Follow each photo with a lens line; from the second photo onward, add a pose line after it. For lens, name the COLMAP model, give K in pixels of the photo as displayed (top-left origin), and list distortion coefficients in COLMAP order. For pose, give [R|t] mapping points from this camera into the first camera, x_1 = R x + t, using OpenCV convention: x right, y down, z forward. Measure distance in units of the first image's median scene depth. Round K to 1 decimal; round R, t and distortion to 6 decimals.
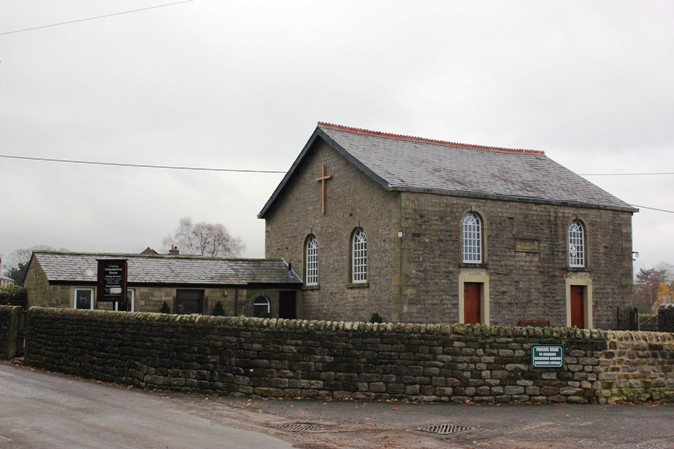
lens RADIAL K [[885.1, 0, 337.0], [0, 885.1, 224.5], [0, 0, 1]] dist [-0.018430, -0.026032]
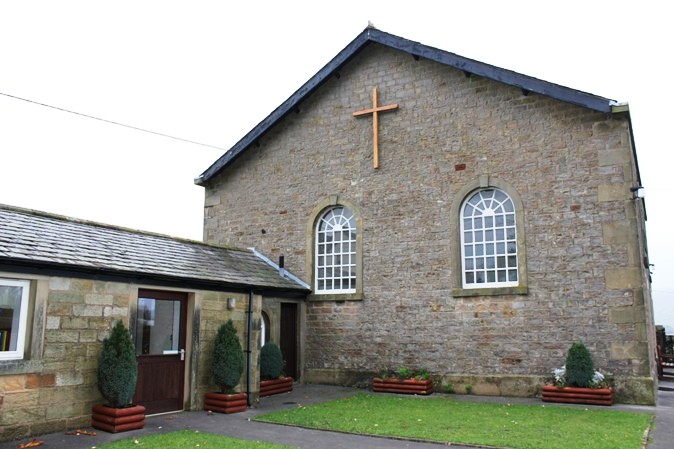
lens RADIAL K [[567.1, 0, 337.0], [0, 567.1, 224.5], [0, 0, 1]] dist [-0.005931, -0.001474]
pose [[0.868788, 0.087902, 0.487320, -0.221515], [-0.044738, 0.994027, -0.099541, 0.063839], [-0.493159, 0.064679, 0.867531, 0.713126]]
